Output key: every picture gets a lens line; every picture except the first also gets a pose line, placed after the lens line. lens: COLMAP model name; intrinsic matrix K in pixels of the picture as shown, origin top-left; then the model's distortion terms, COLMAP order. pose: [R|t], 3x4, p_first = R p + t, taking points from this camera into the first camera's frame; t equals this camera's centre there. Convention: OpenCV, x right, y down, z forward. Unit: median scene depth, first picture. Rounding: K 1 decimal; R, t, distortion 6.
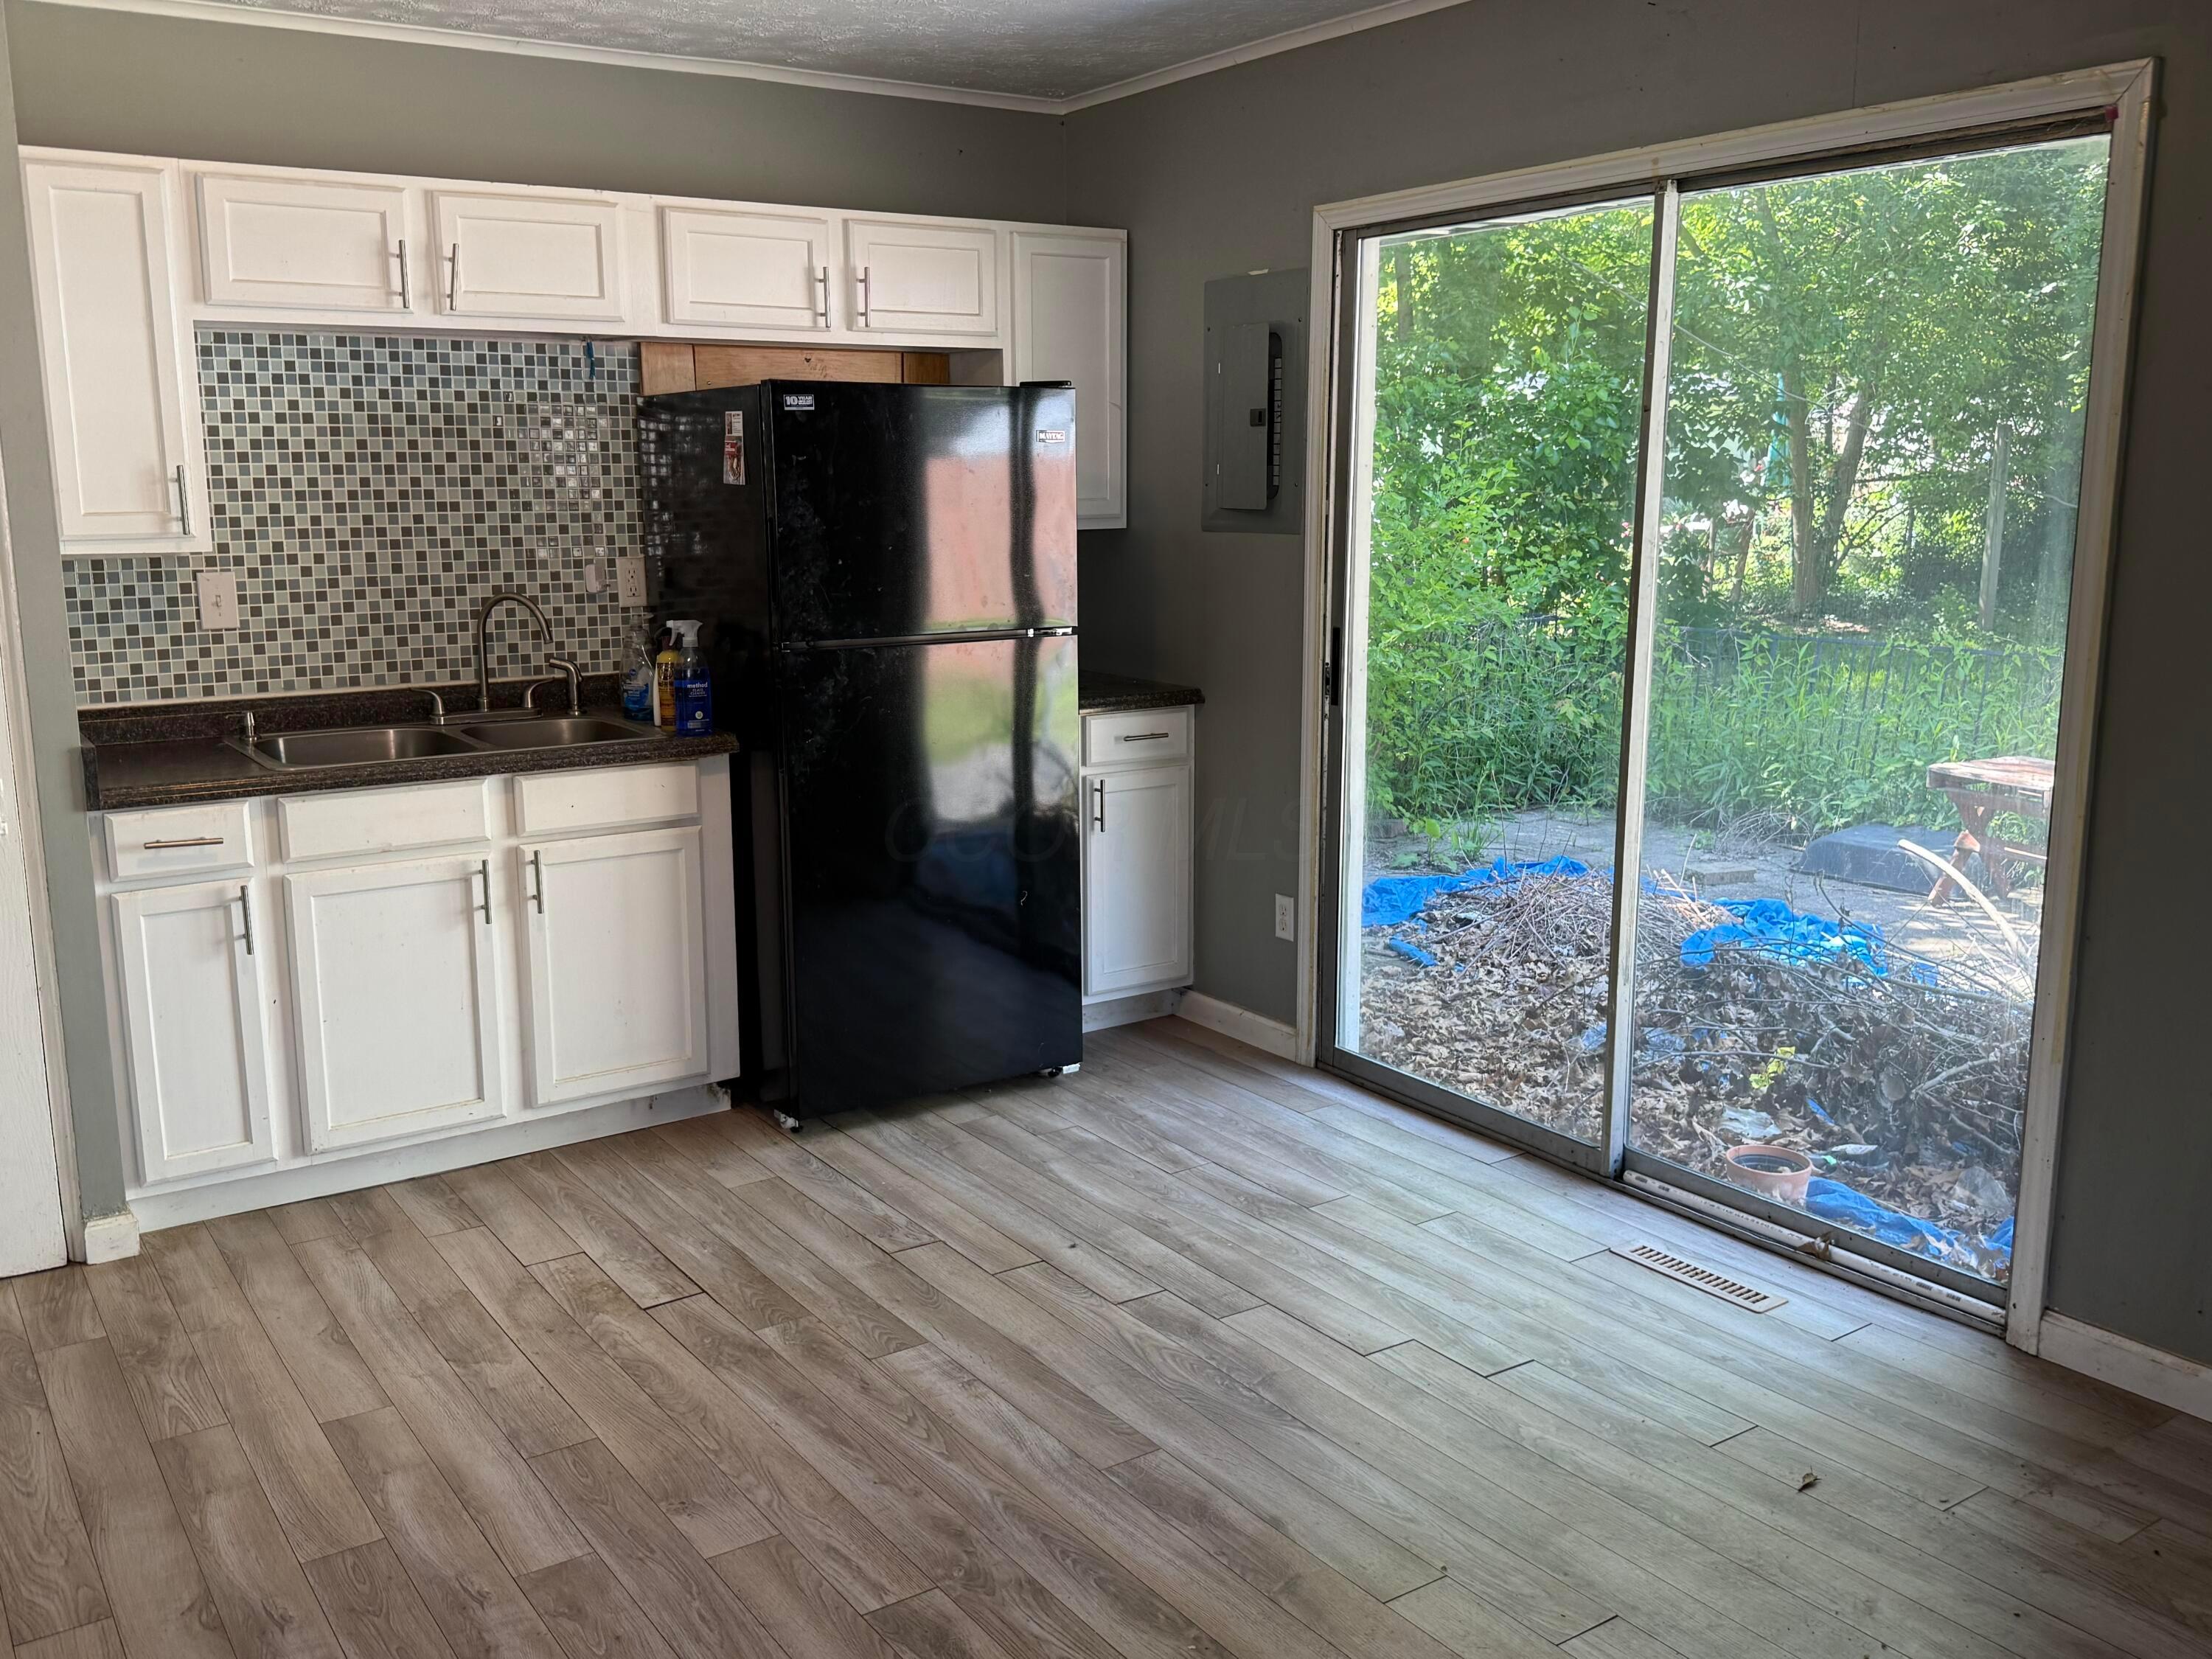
lens RADIAL K [[1904.7, 0, 1090.0], [0, 1904.7, 835.7], [0, 0, 1]] dist [0.095682, -0.077808]
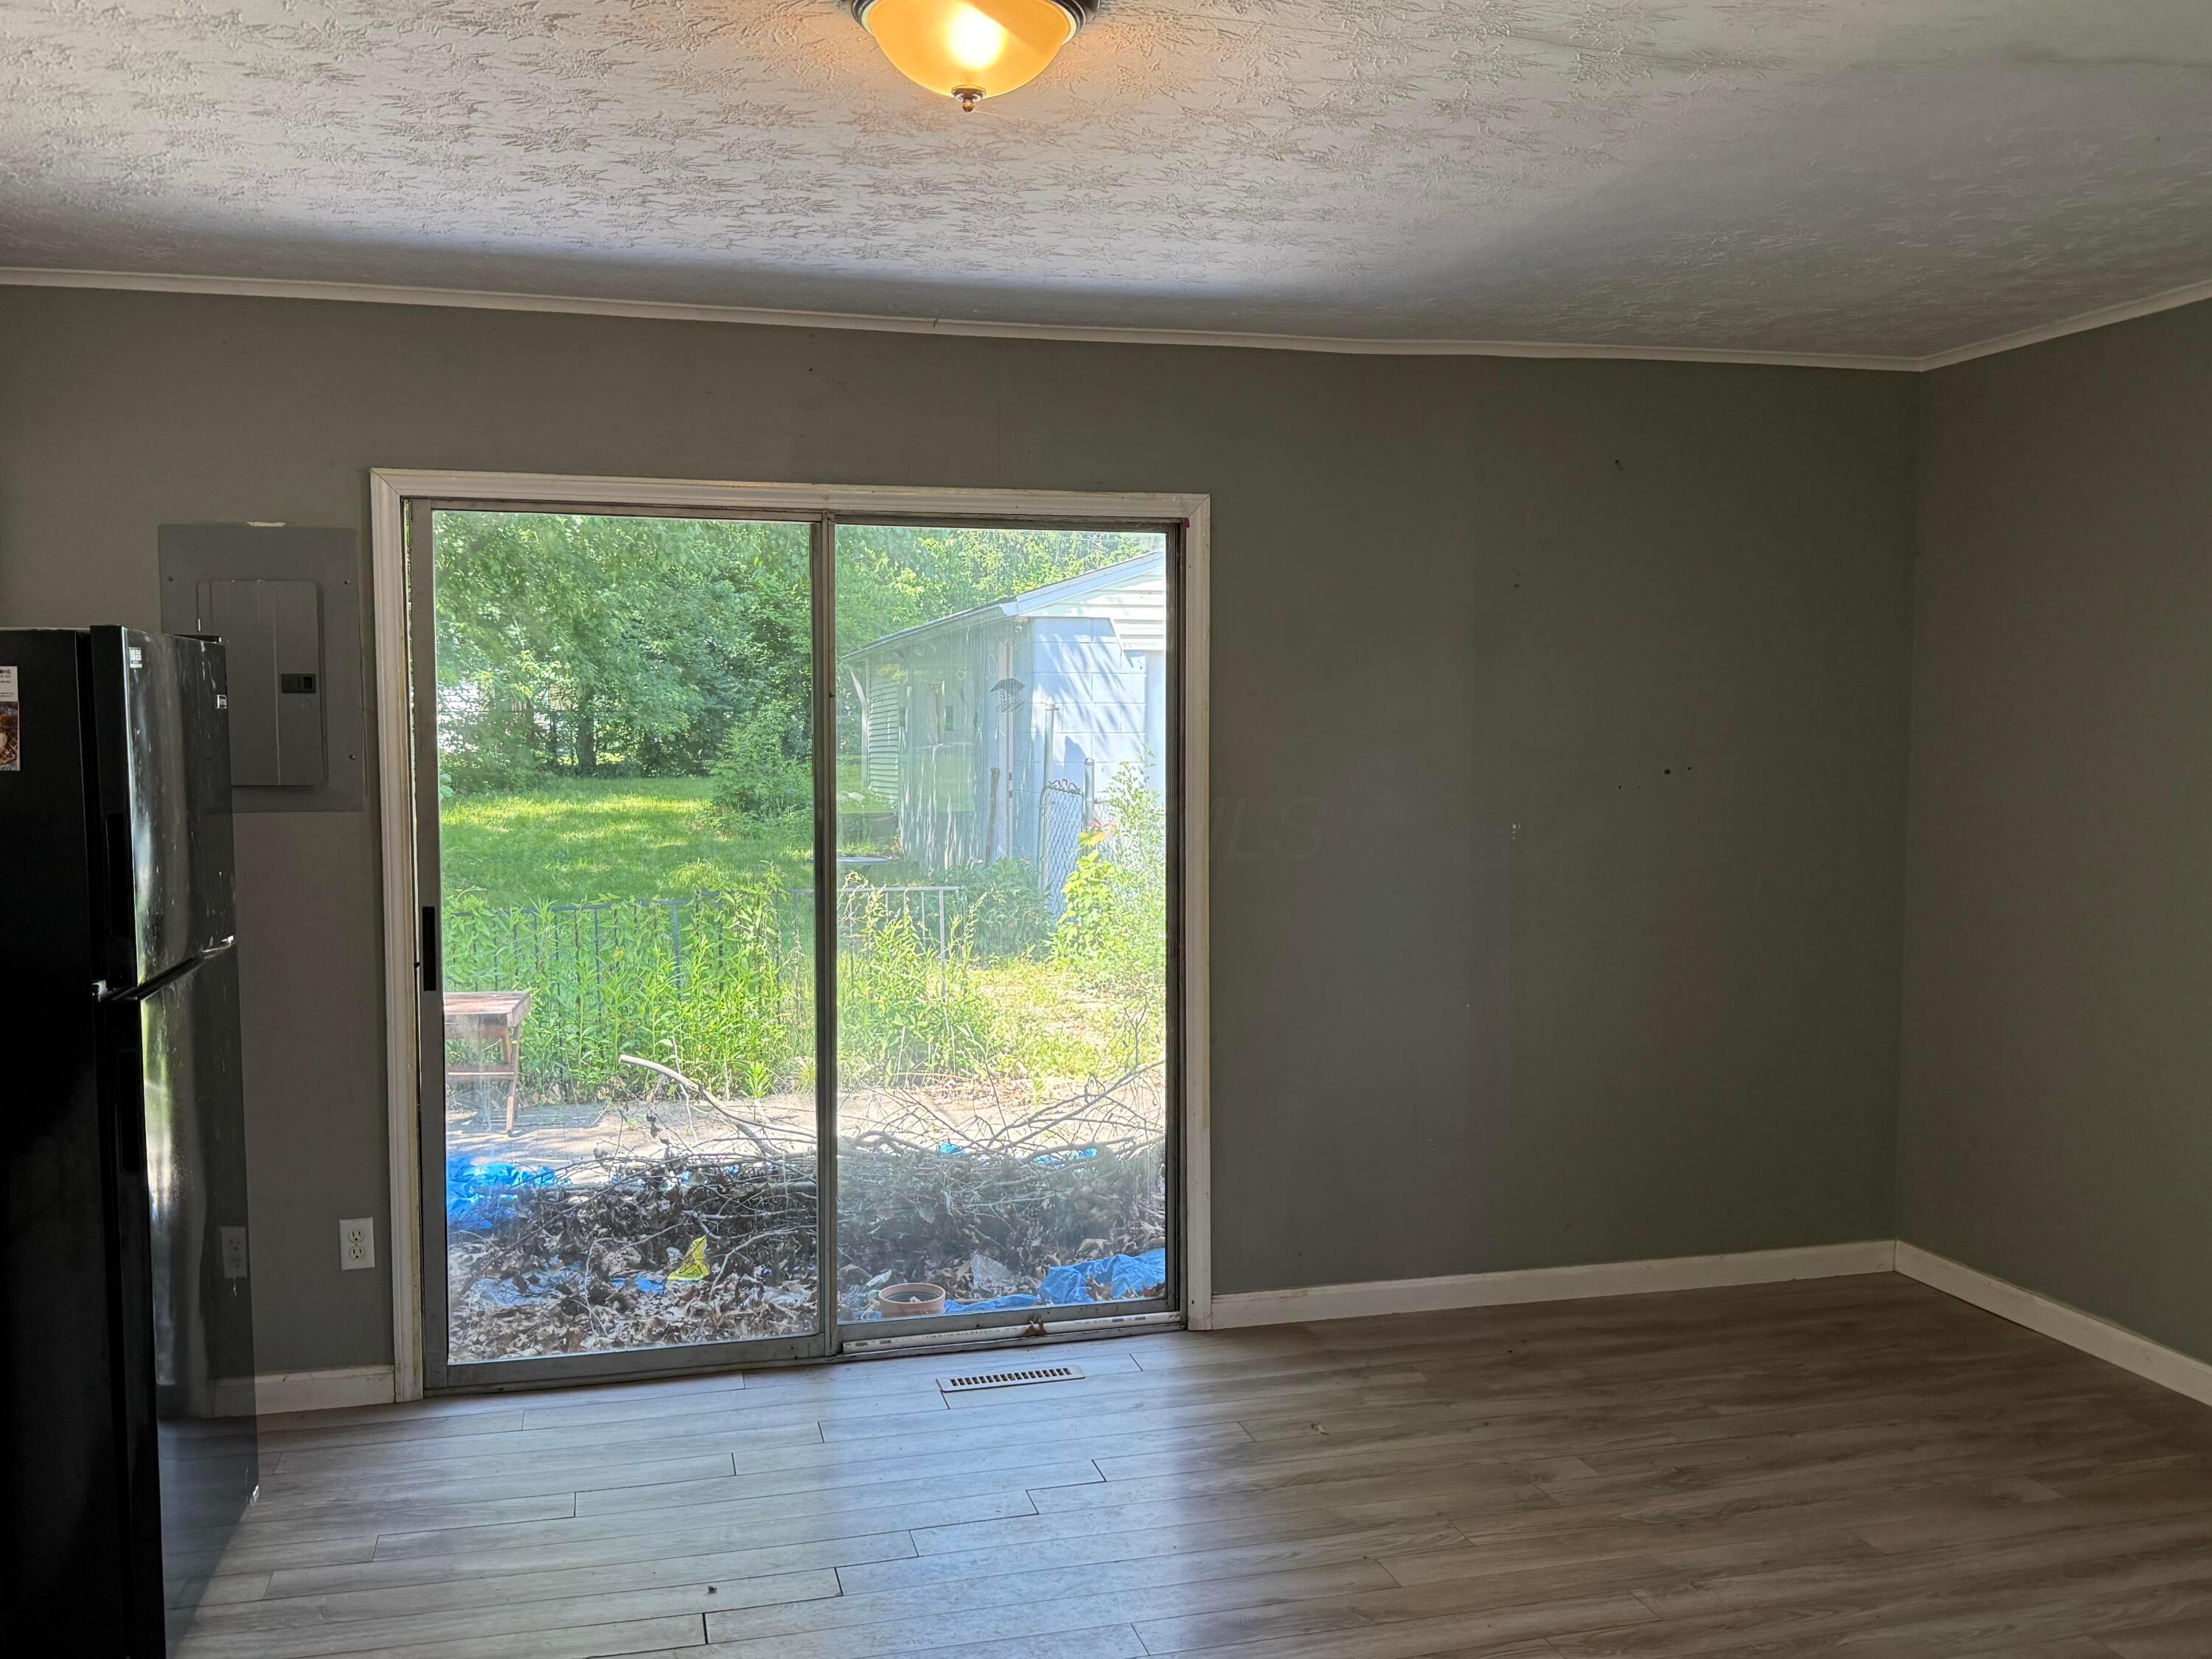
lens RADIAL K [[1904.7, 0, 1095.6], [0, 1904.7, 845.3], [0, 0, 1]] dist [0.095682, -0.077808]
pose [[0.328941, -0.059138, 0.942497, -0.674191], [0.178577, 0.983926, -0.000588, -0.083665], [-0.927312, 0.168502, 0.334214, 0.394771]]
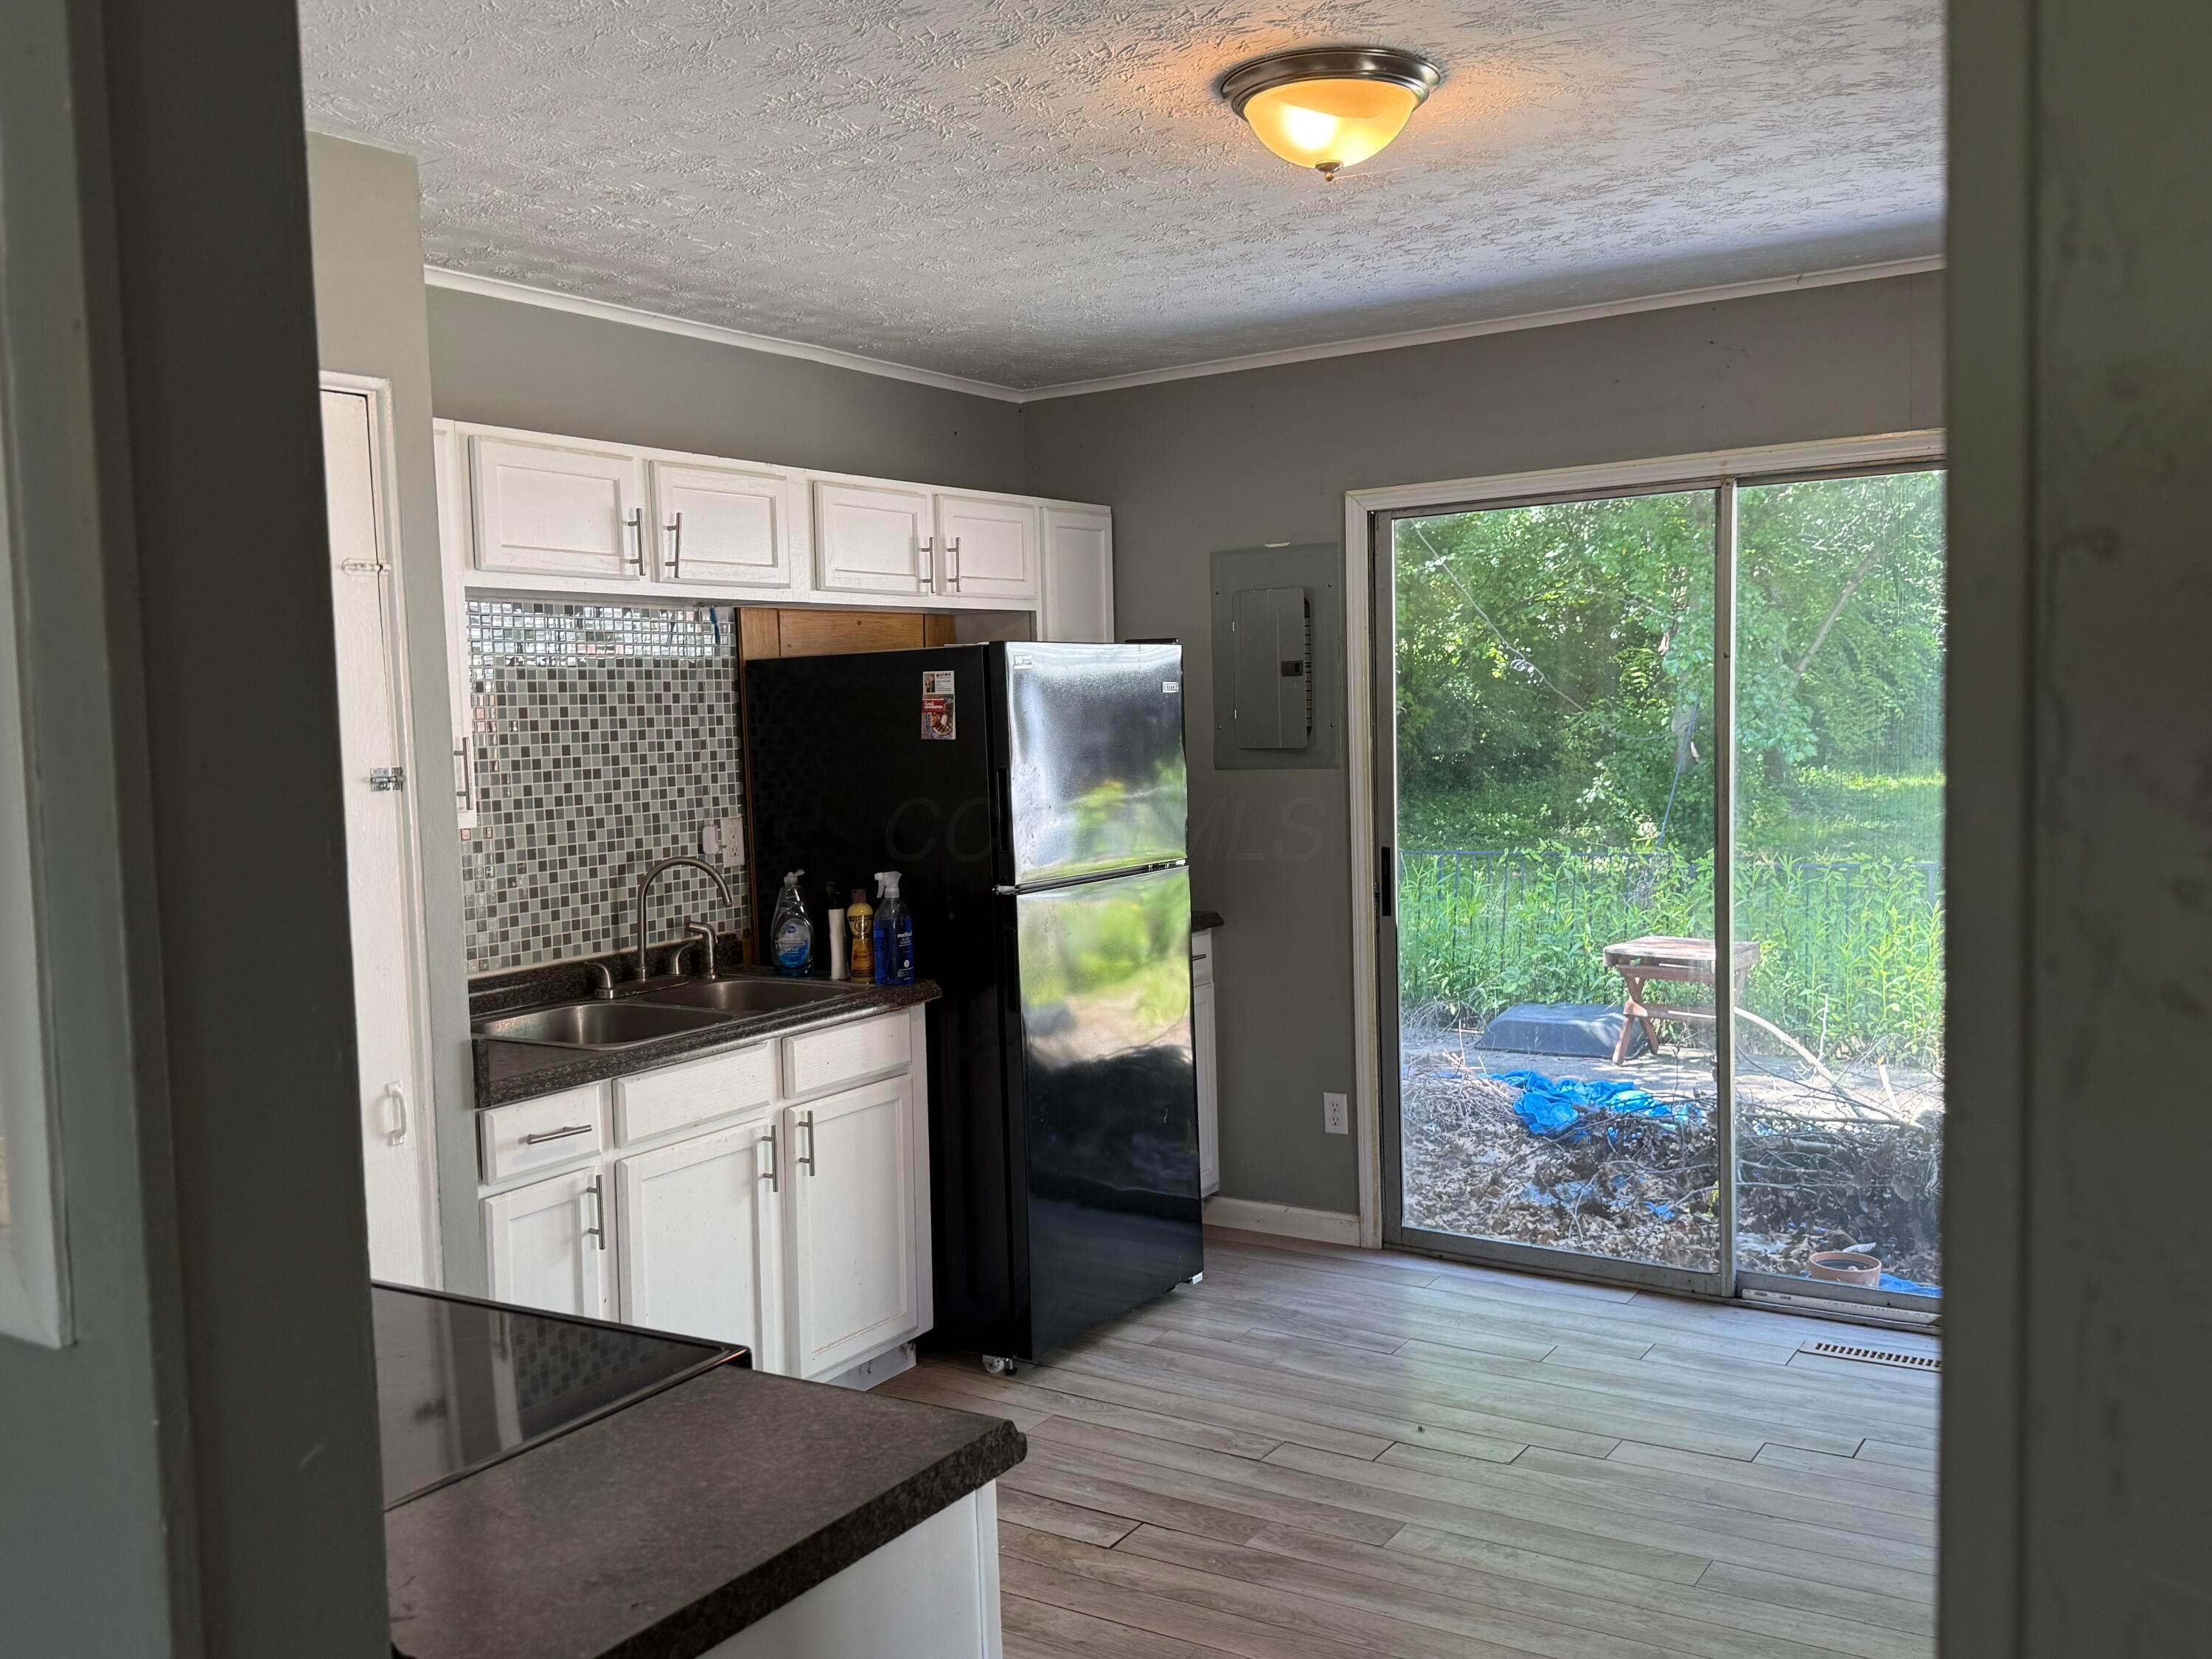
lens RADIAL K [[1904.7, 0, 1090.2], [0, 1904.7, 843.6], [0, 0, 1]] dist [0.095682, -0.077808]
pose [[0.921899, -0.051842, 0.383945, -0.486399], [0.099786, 0.989345, -0.106012, -0.009182], [-0.374359, 0.136045, 0.917250, 0.027402]]
